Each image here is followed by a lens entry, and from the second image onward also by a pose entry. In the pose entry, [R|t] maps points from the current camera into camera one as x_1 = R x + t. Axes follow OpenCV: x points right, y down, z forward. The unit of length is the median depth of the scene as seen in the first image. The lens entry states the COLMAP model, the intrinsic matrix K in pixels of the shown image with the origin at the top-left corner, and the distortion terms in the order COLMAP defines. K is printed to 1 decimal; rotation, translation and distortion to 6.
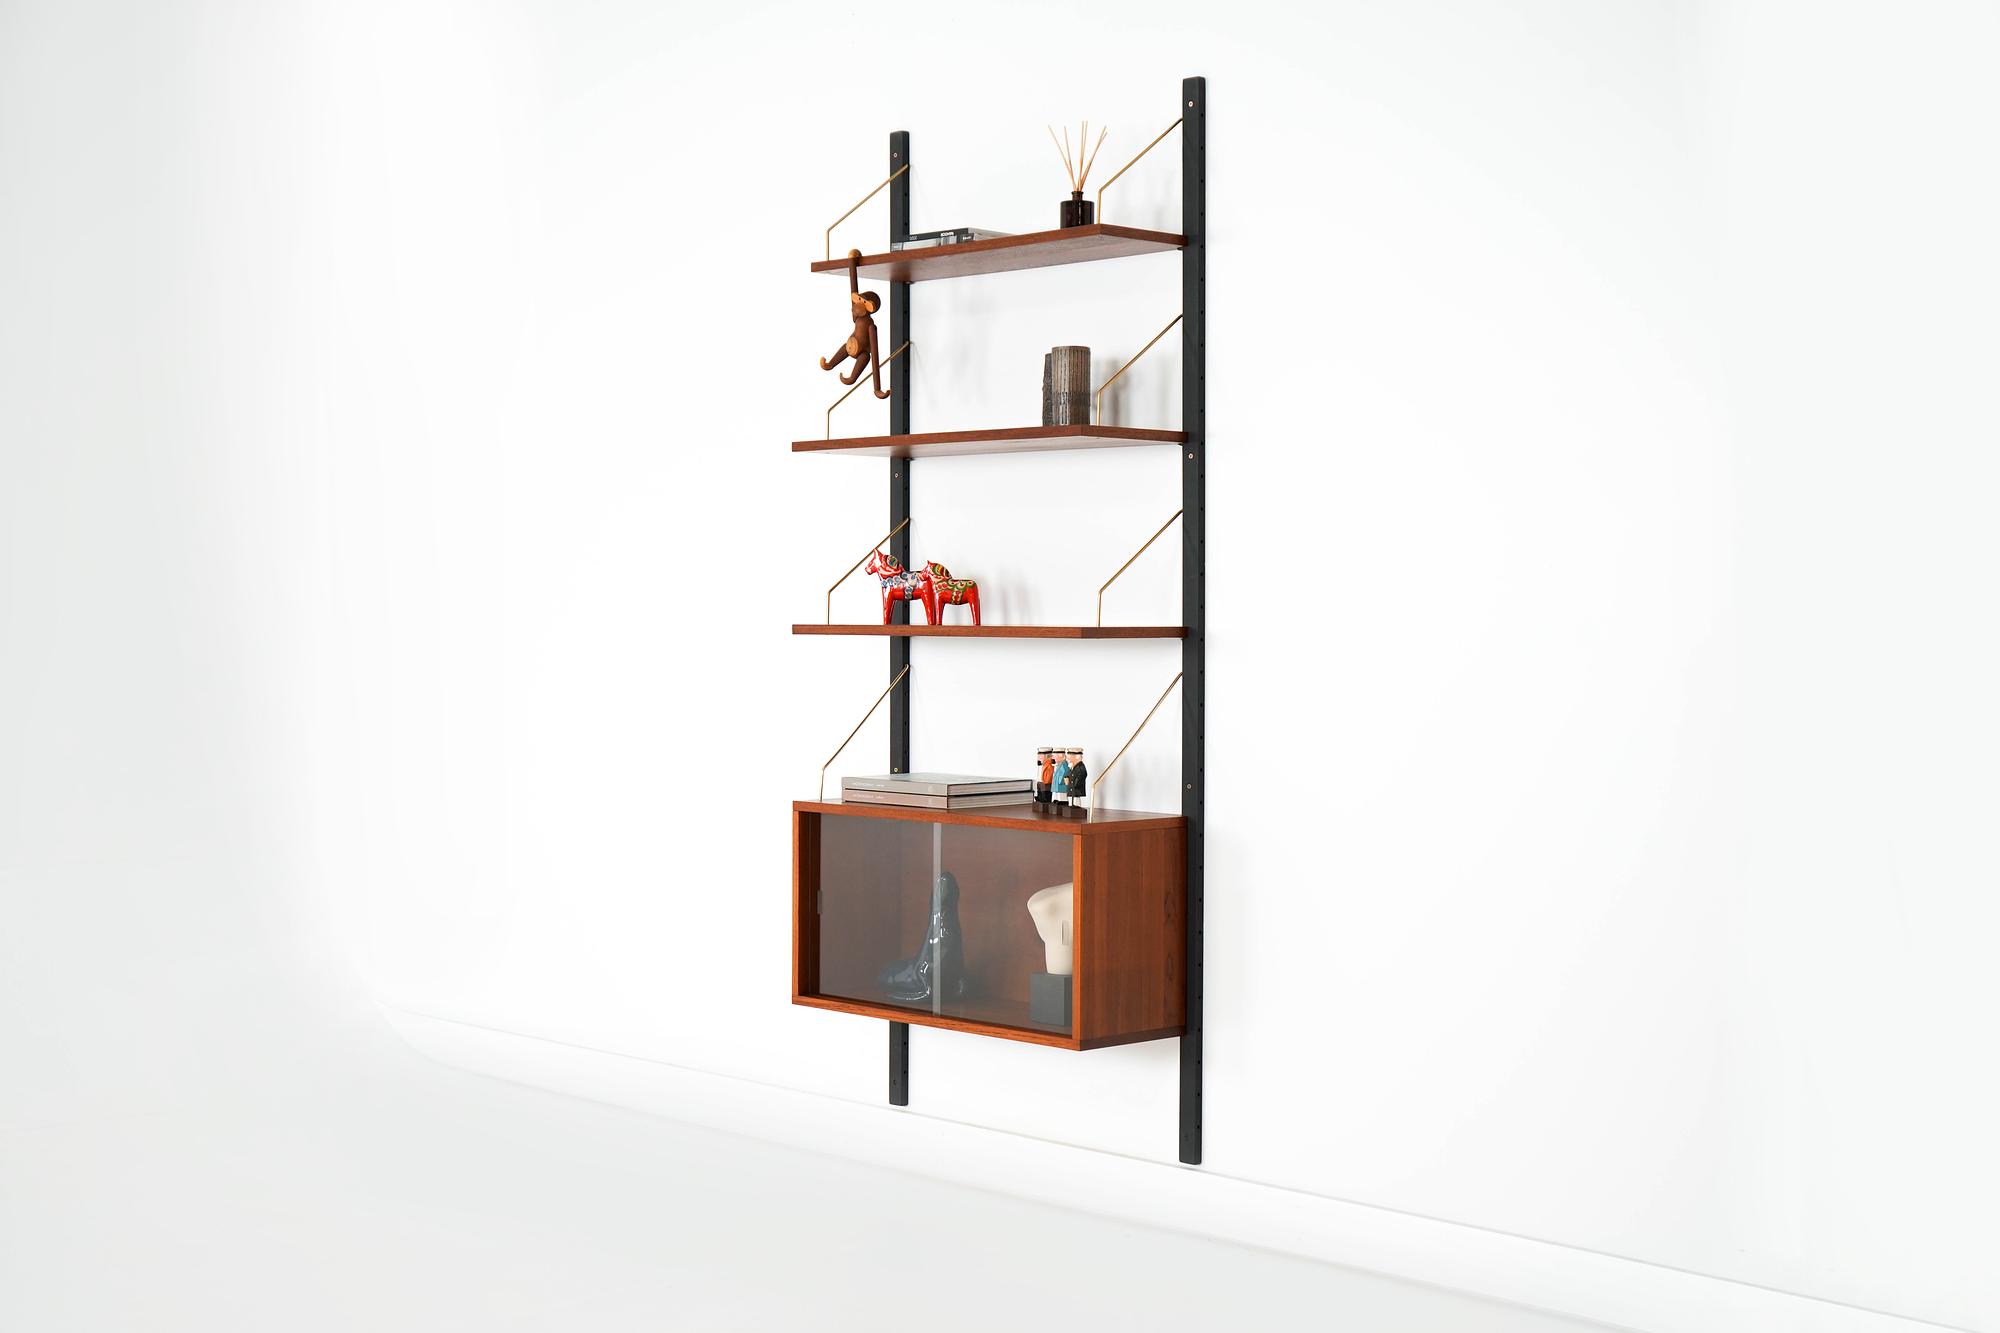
lens RADIAL K [[2653.9, 0, 1006.2], [0, 2653.9, 679.5], [0, 0, 1]] dist [-0.021307, 0.000000]
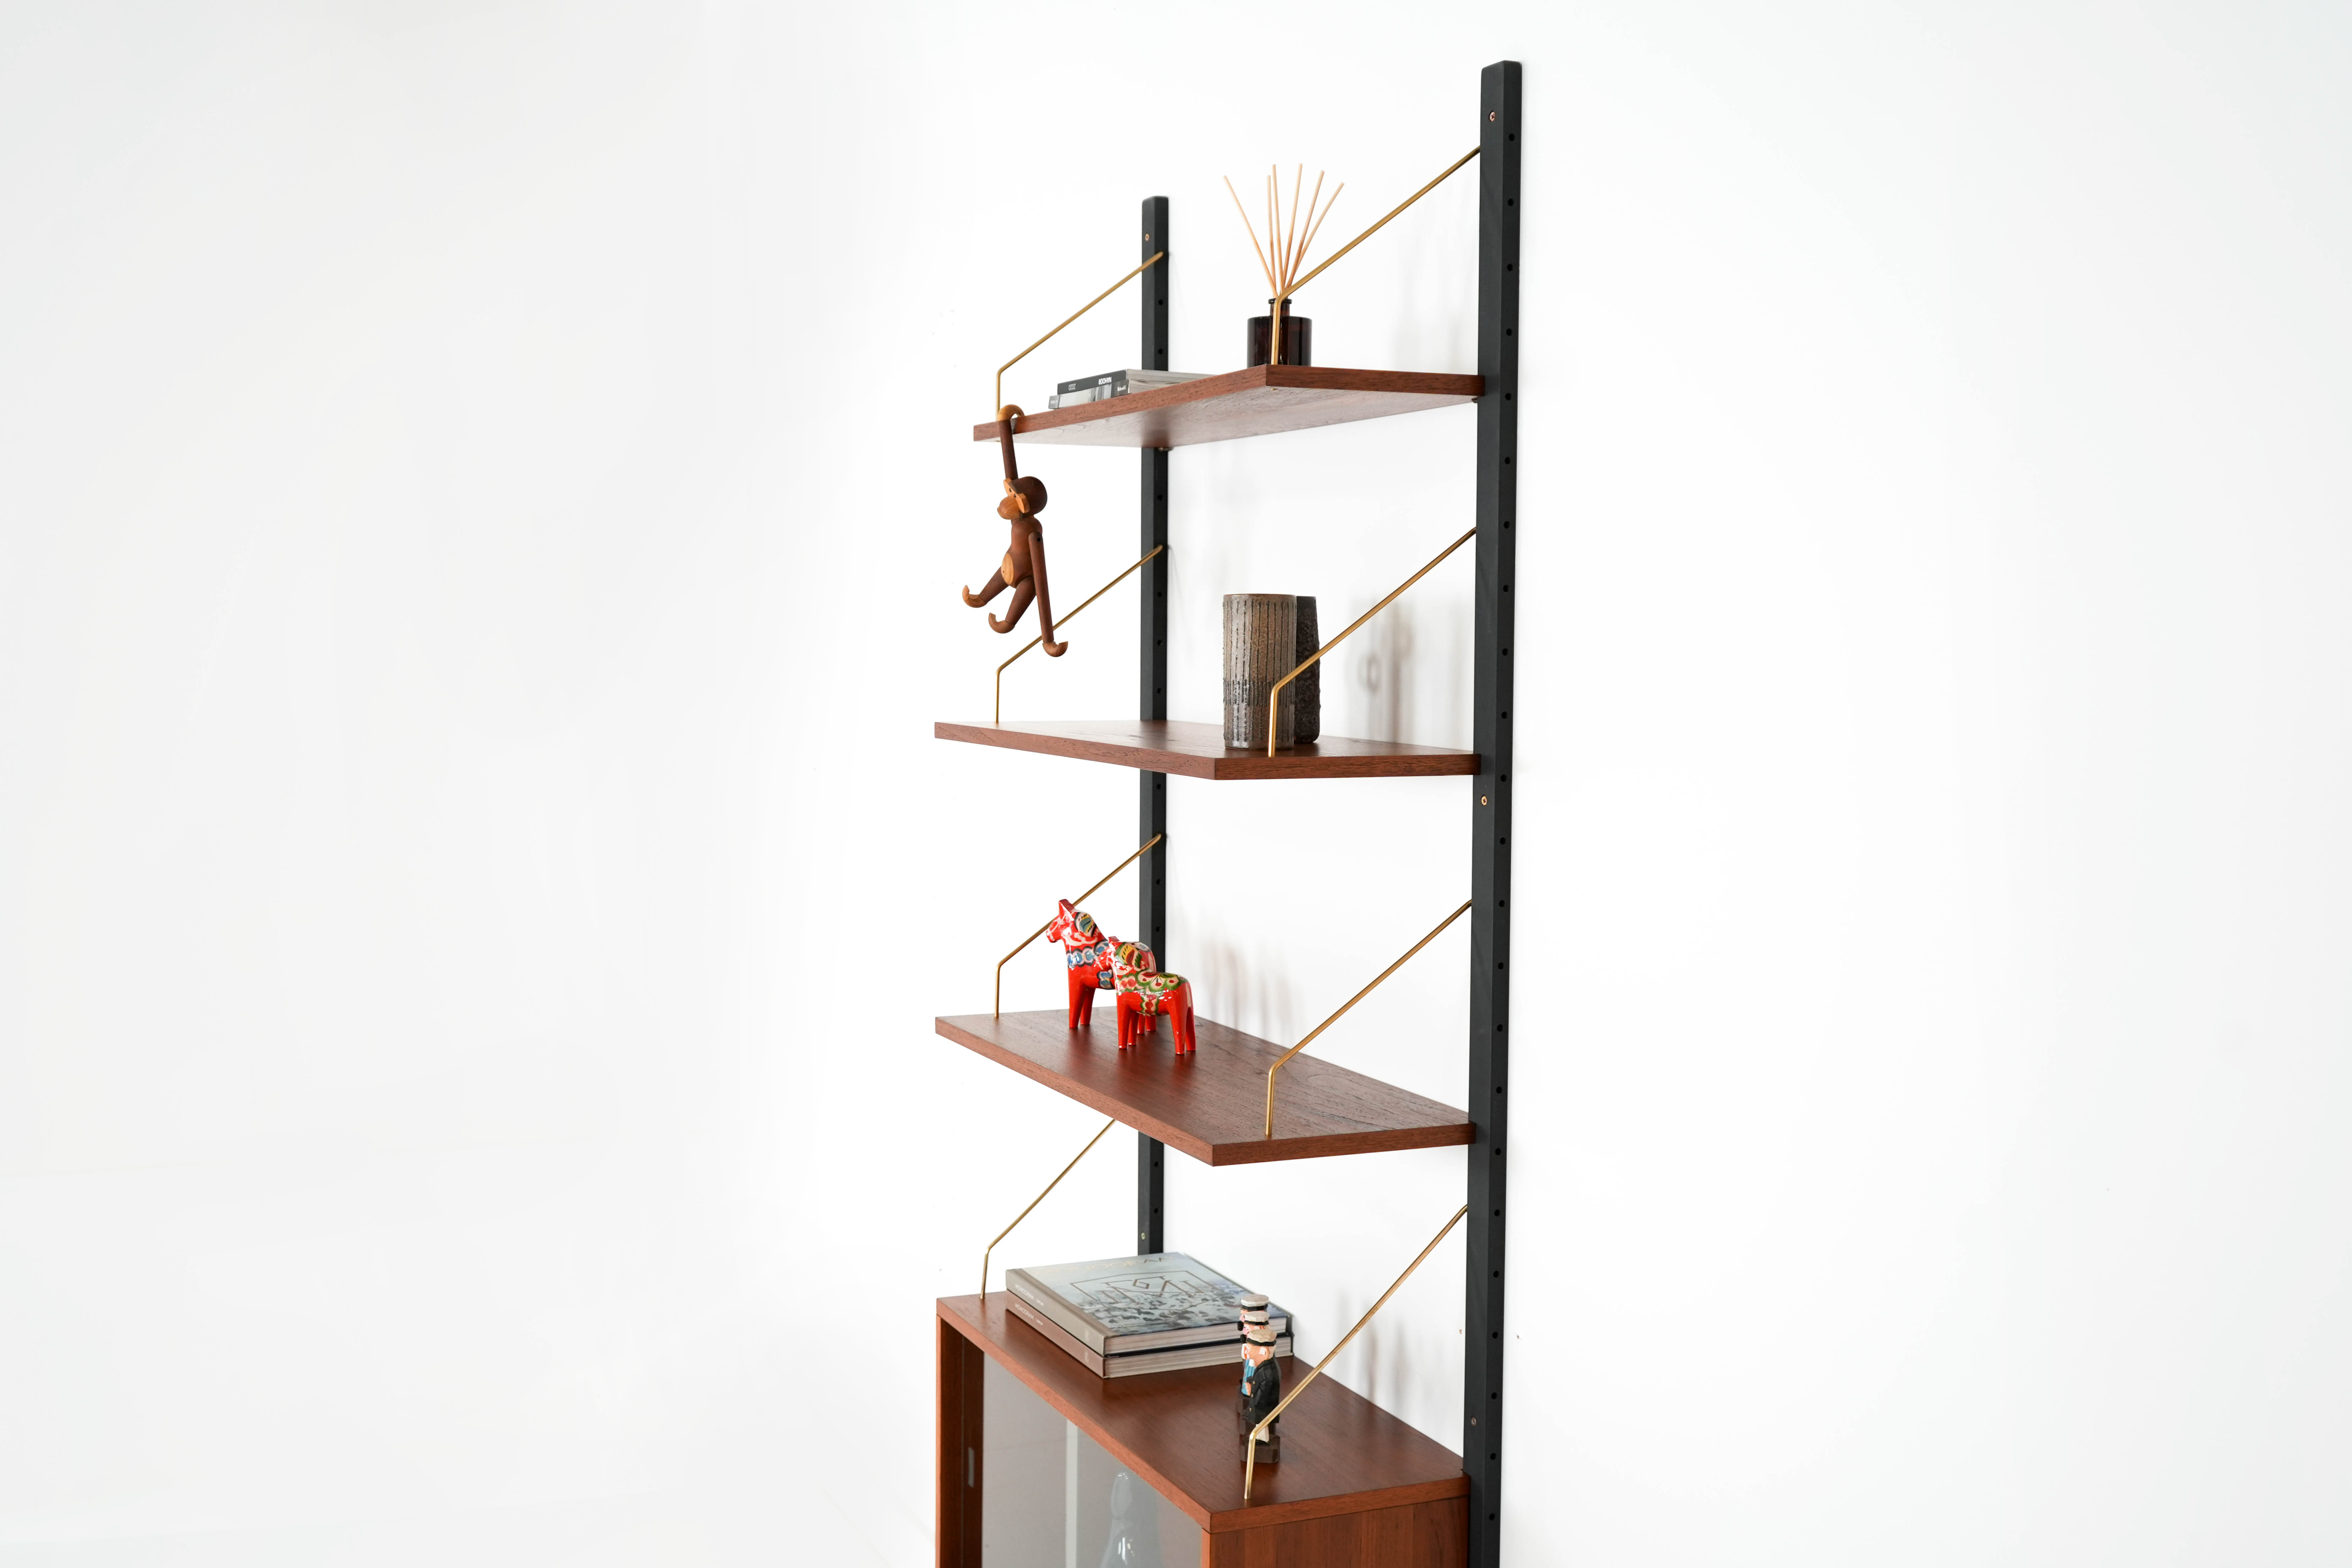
lens RADIAL K [[2433.7, 0, 1159.7], [0, 2433.7, 803.2], [0, 0, 1]] dist [0.014016, 0.000000]
pose [[0.936163, 0.029344, -0.350339, 0.175983], [-0.014175, 0.998851, 0.045784, -0.103702], [0.351280, -0.037895, 0.935503, 0.524344]]
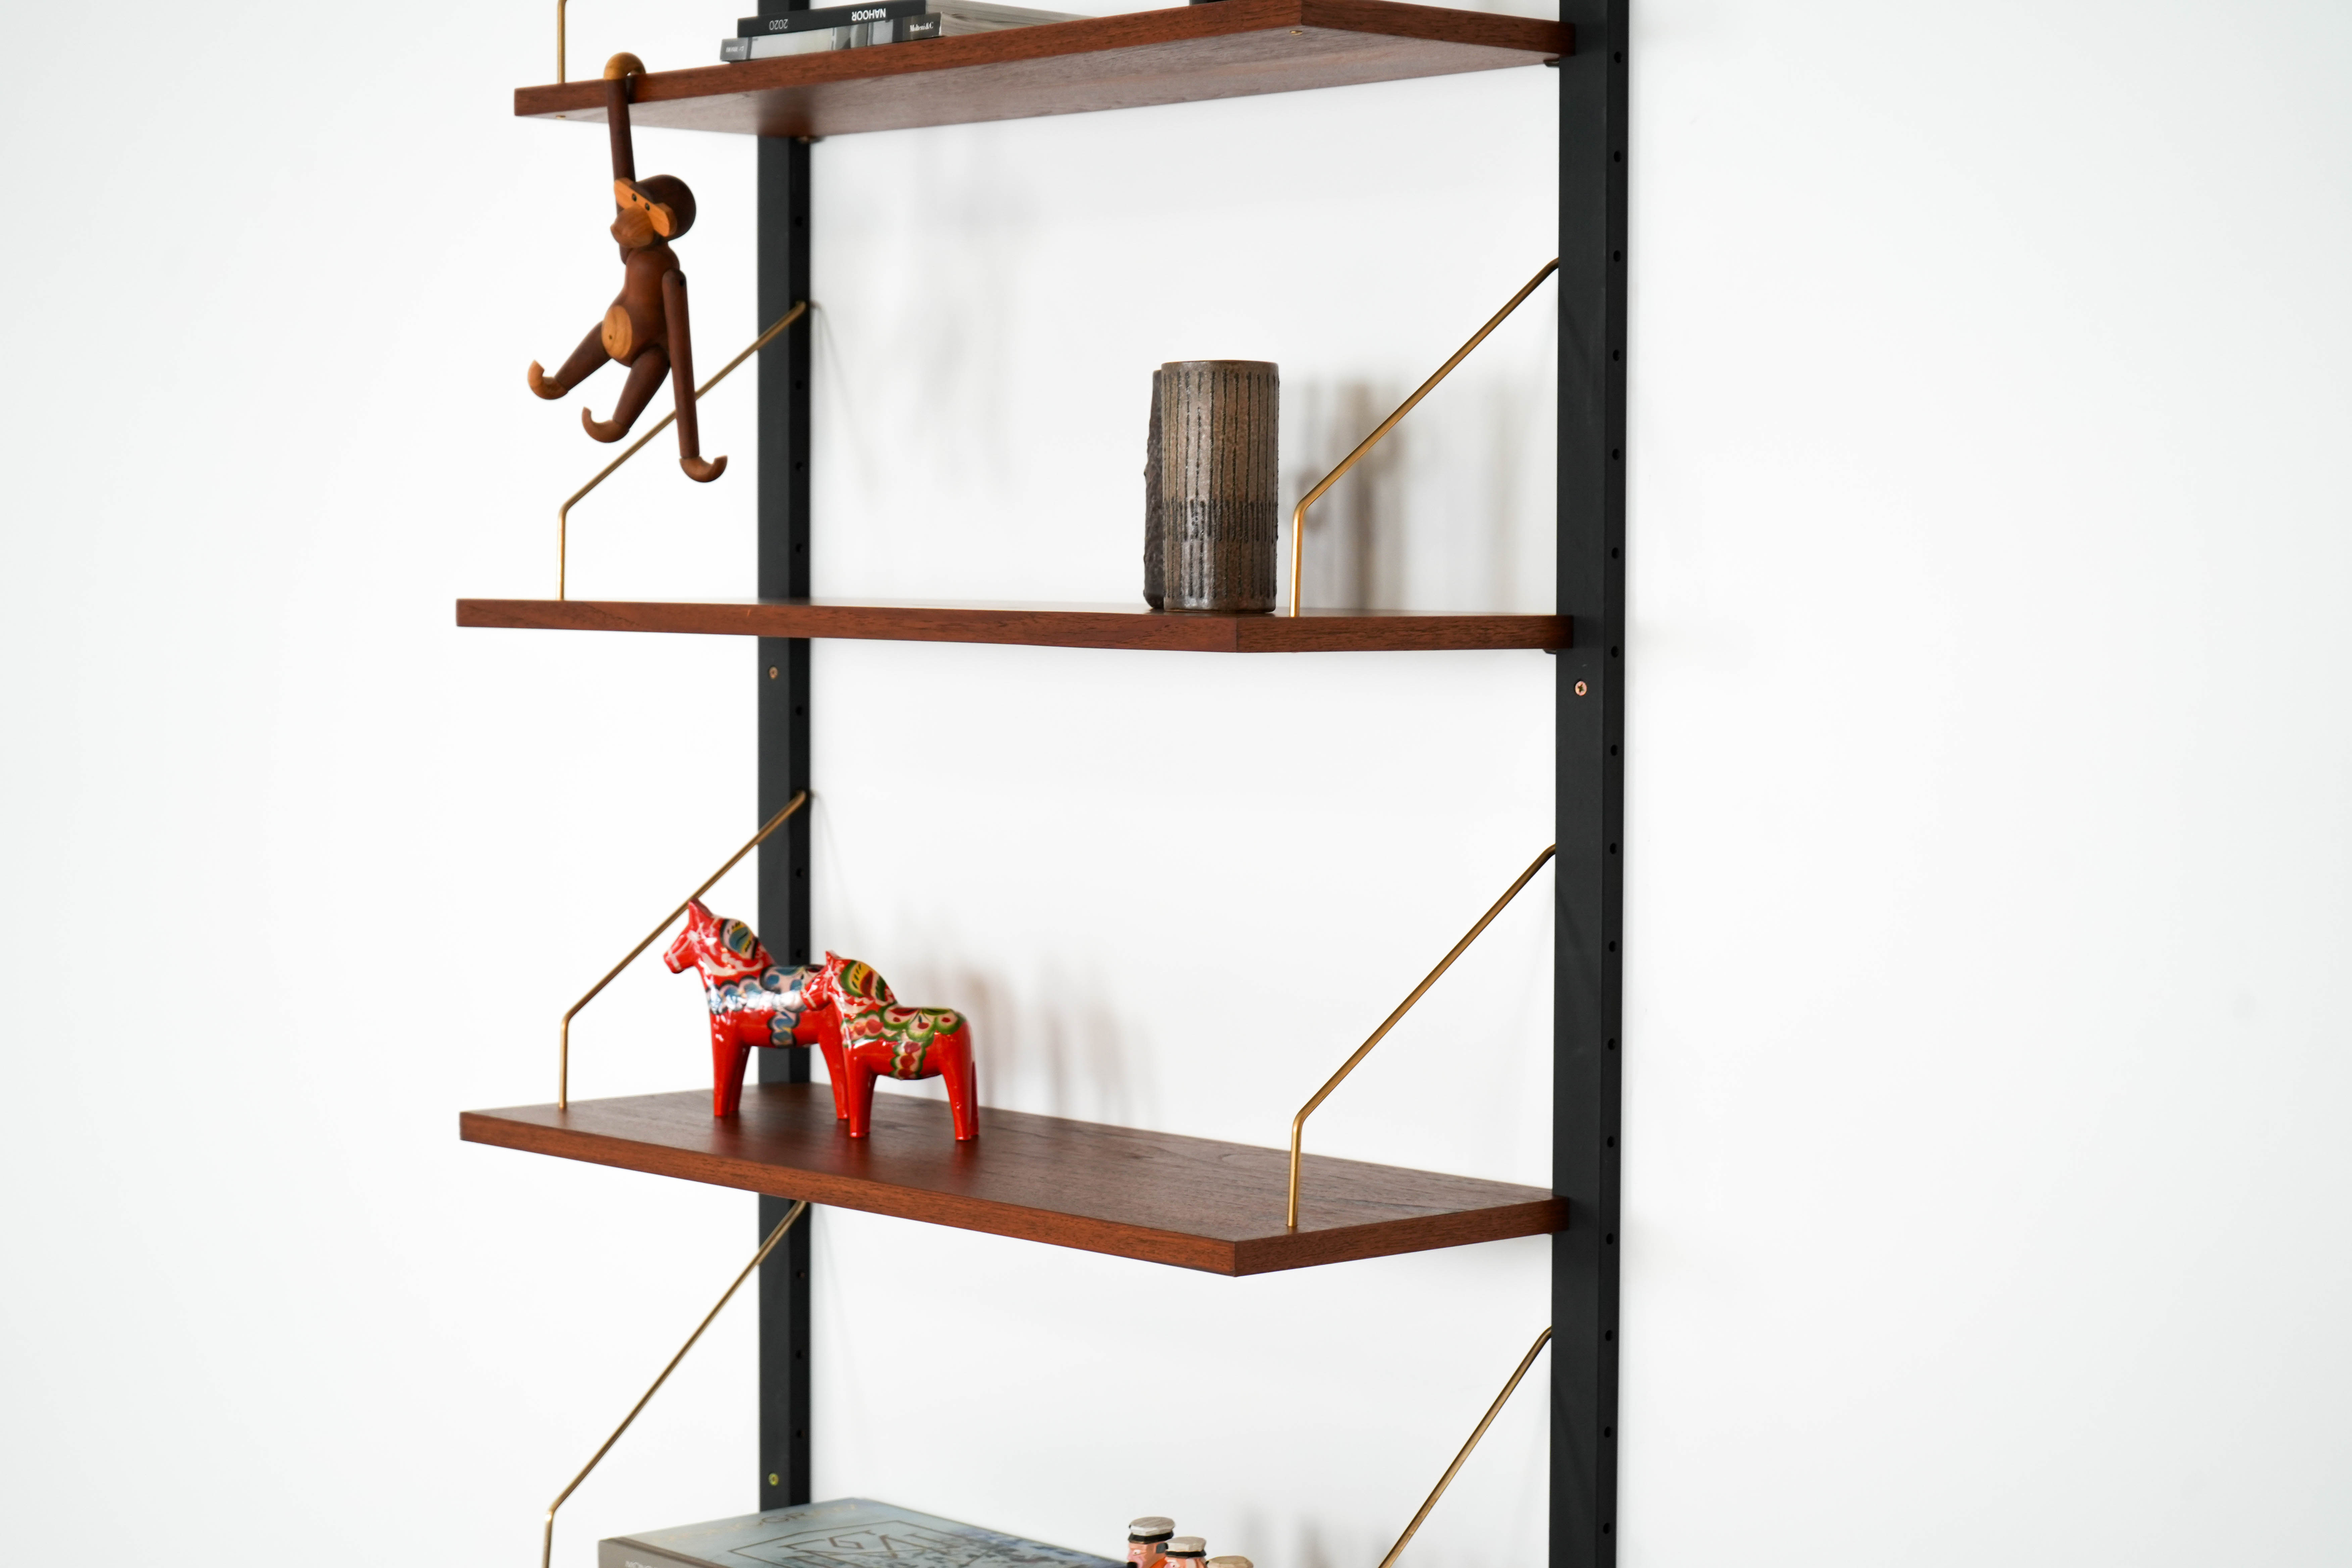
lens RADIAL K [[4515.7, 0, 1182.4], [0, 4515.7, 789.5], [0, 0, 1]] dist [-0.041552, 0.000000]
pose [[0.999499, 0.004567, -0.031306, 0.037048], [-0.003829, 0.999714, 0.023602, -0.083872], [0.031405, -0.023471, 0.999231, 0.428660]]
